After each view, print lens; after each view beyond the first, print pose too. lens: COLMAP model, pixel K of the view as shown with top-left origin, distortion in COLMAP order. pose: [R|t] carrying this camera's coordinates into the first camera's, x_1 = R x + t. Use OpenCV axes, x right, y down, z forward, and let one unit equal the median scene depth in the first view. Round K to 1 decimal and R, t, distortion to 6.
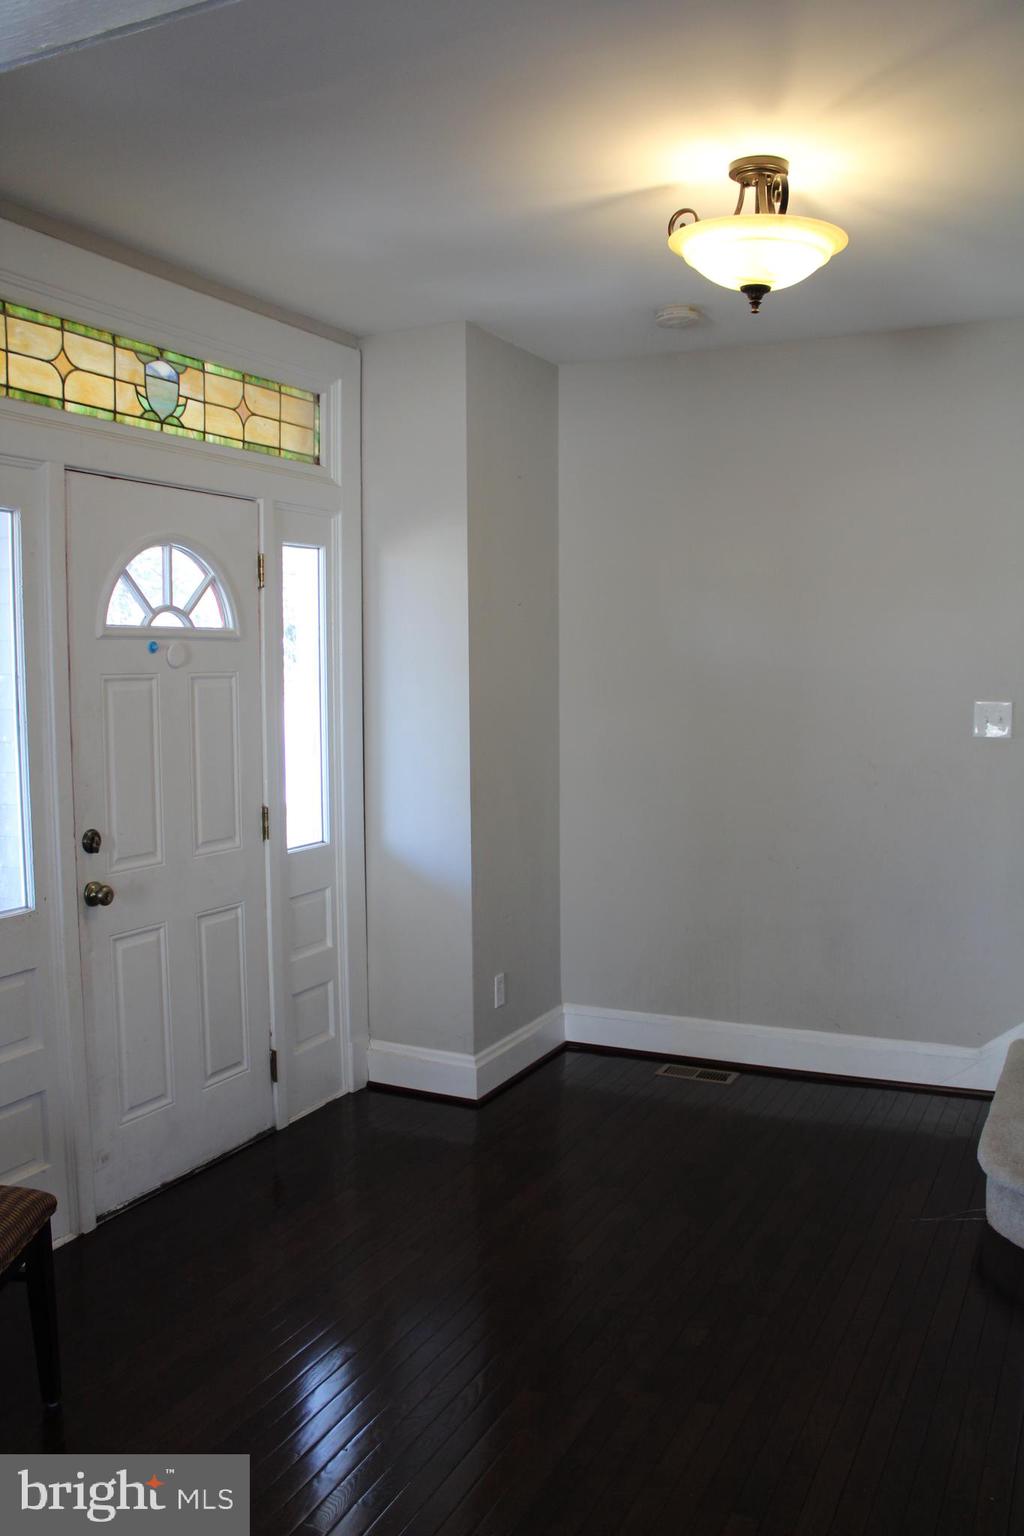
lens RADIAL K [[1306.5, 0, 512.0], [0, 1306.5, 768.0], [0, 0, 1]] dist [-0.168919, 0.166361]
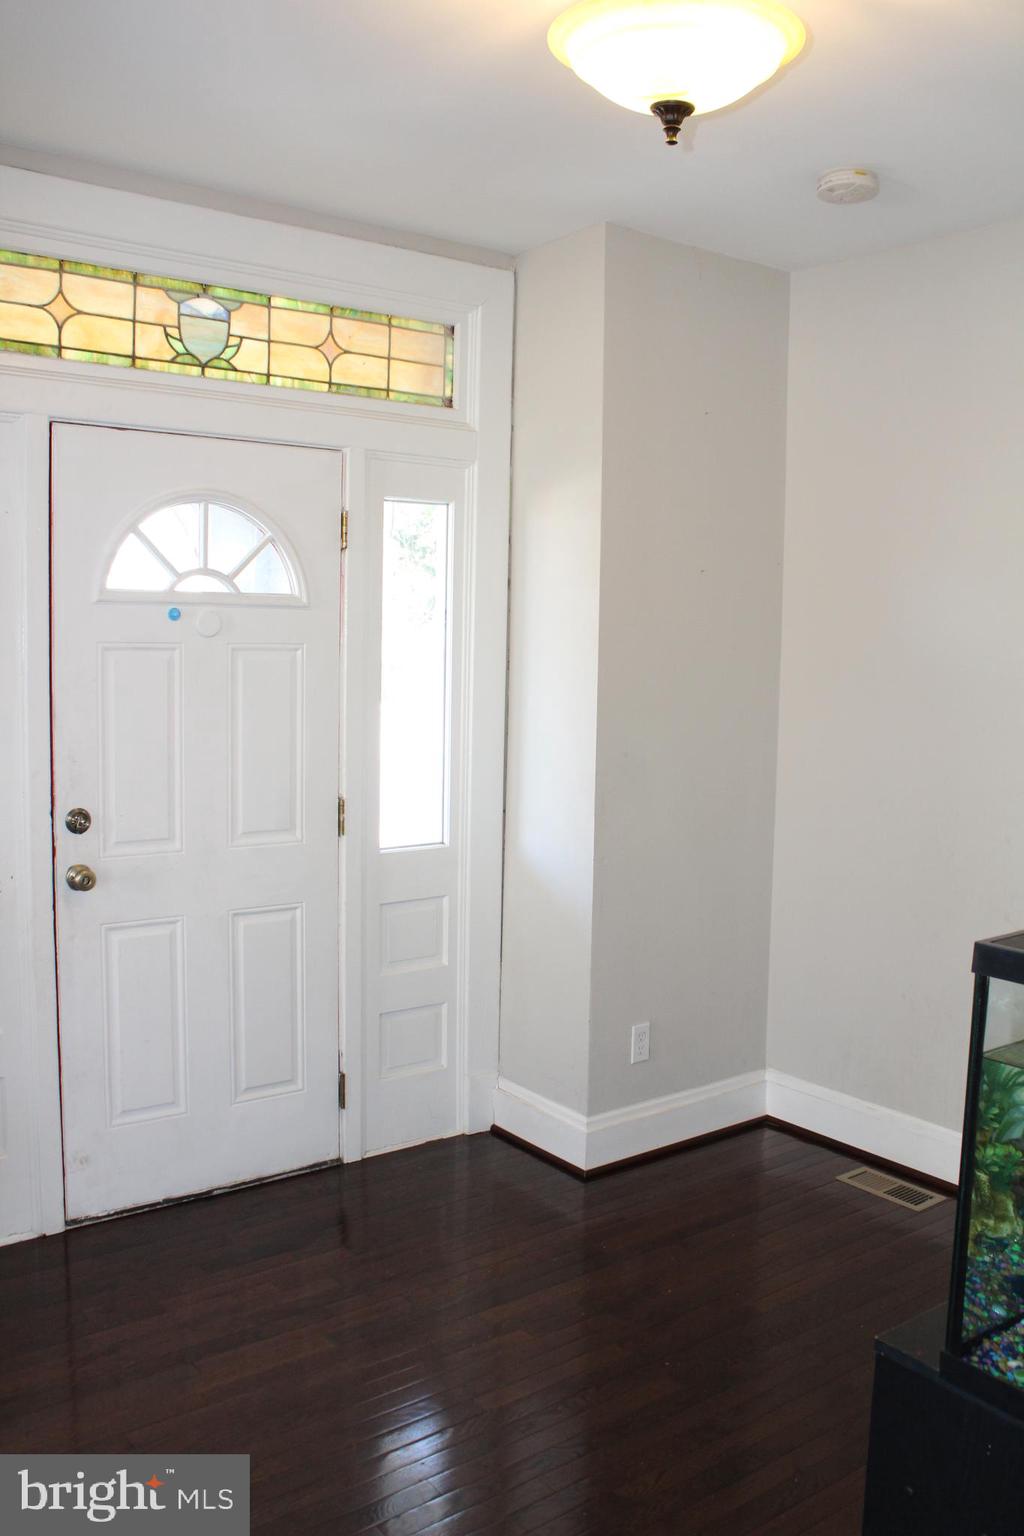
lens RADIAL K [[1368.0, 0, 512.0], [0, 1368.0, 768.0], [0, 0, 1]] dist [-0.155719, 0.147844]
pose [[0.892900, 0.064404, -0.445626, 0.332957], [-0.059376, 0.997916, 0.025251, -0.021296], [0.446323, 0.003913, 0.894863, 0.227922]]
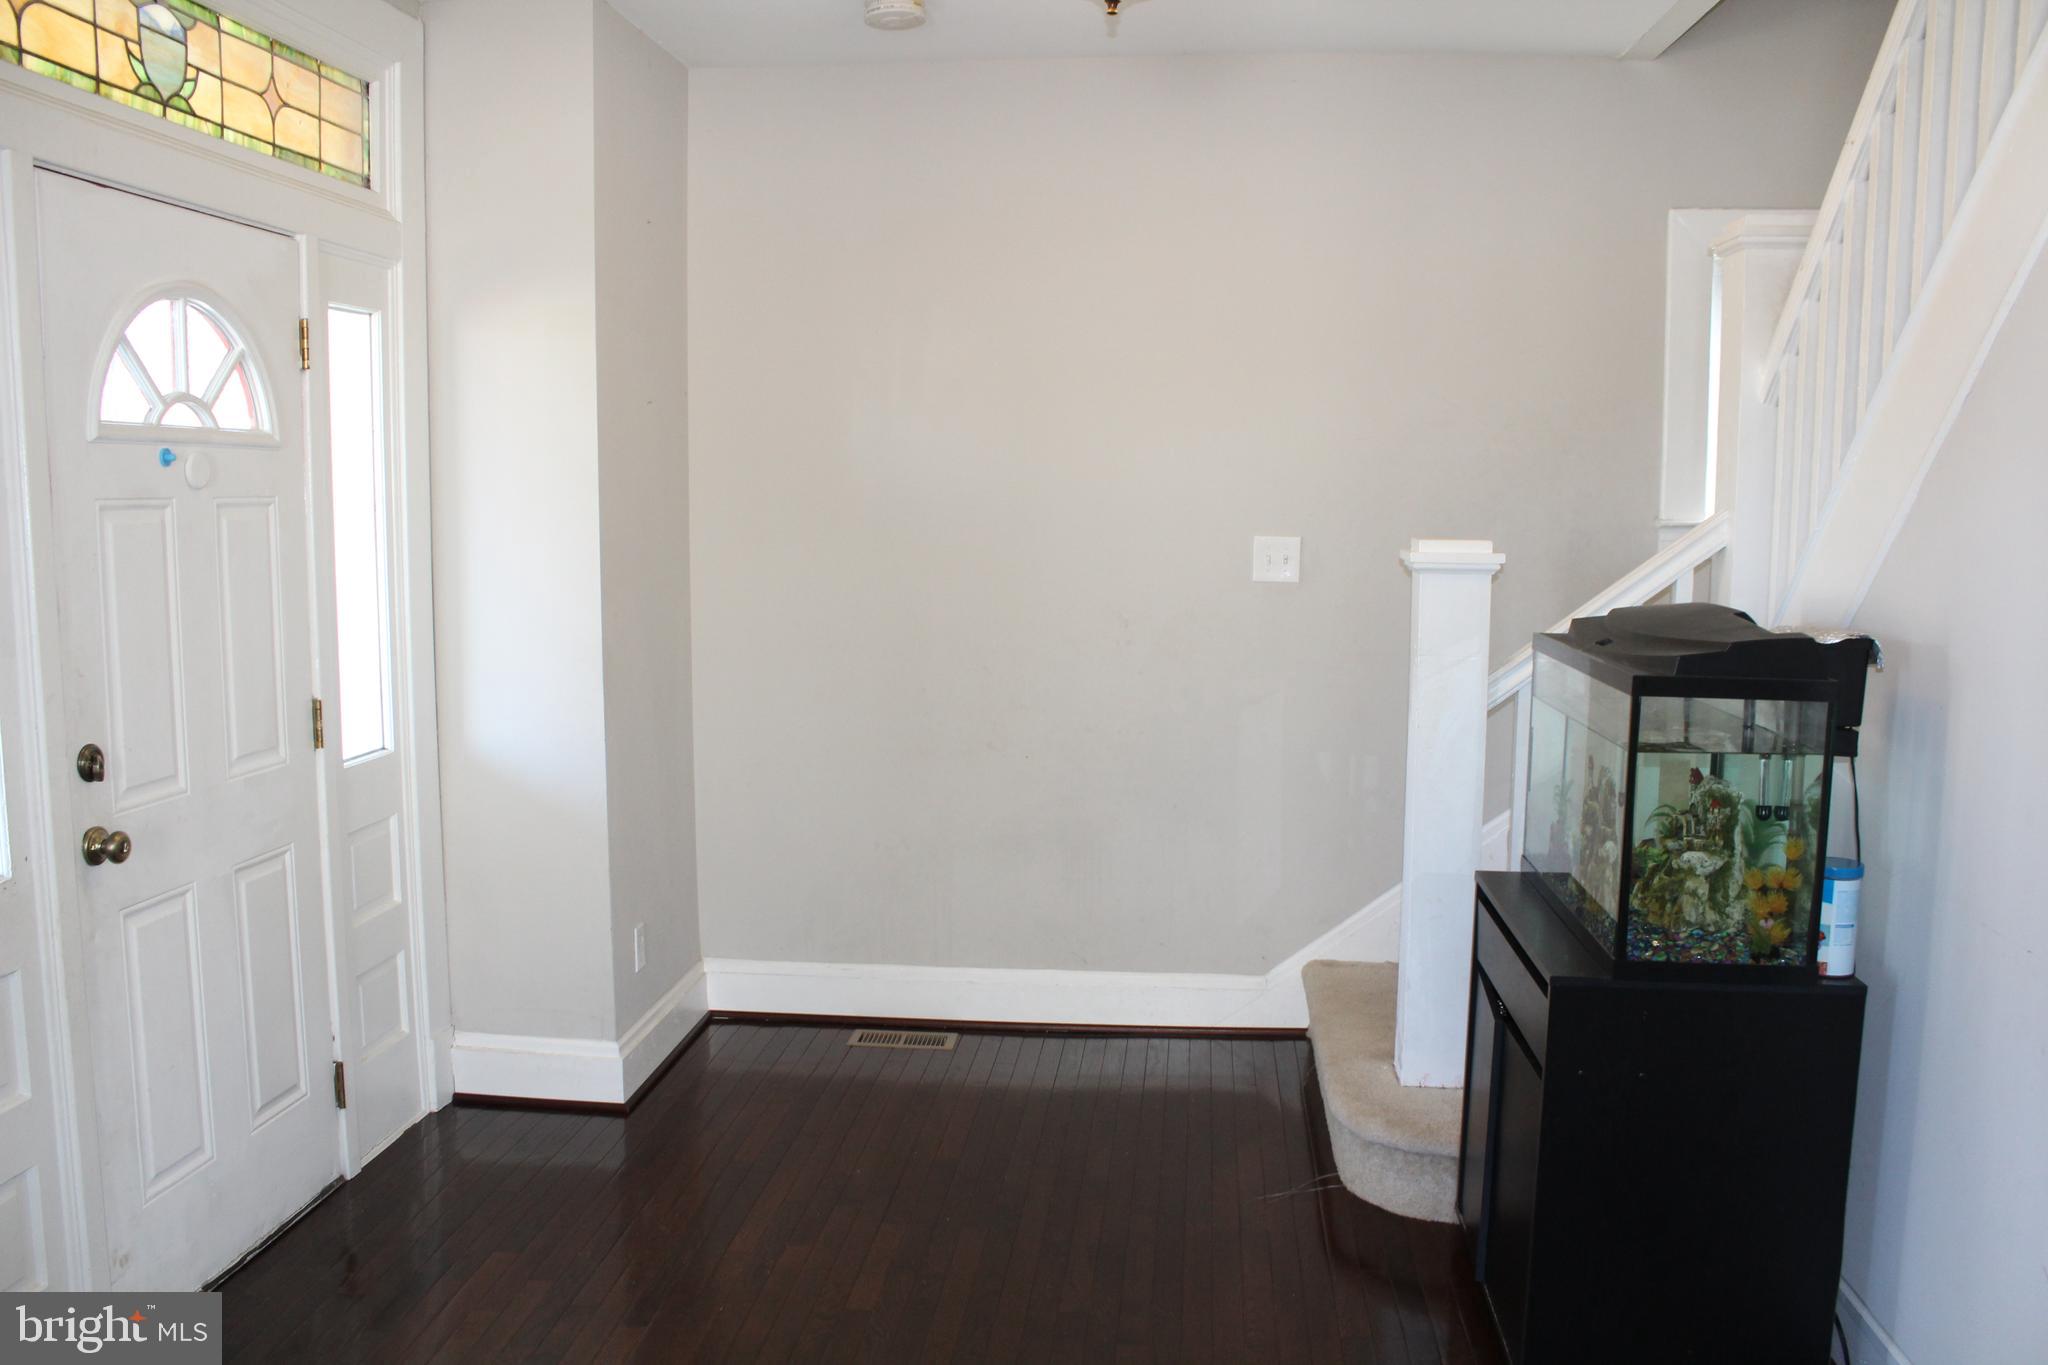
lens RADIAL K [[1742.0, 0, 1024.0], [0, 1742.0, 682.5], [0, 0, 1]] dist [-0.168919, 0.166361]
pose [[0.937168, -0.031128, 0.347488, -0.156502], [0.020998, 0.999239, 0.032882, -0.000073], [-0.348247, -0.023519, 0.937108, 0.056396]]
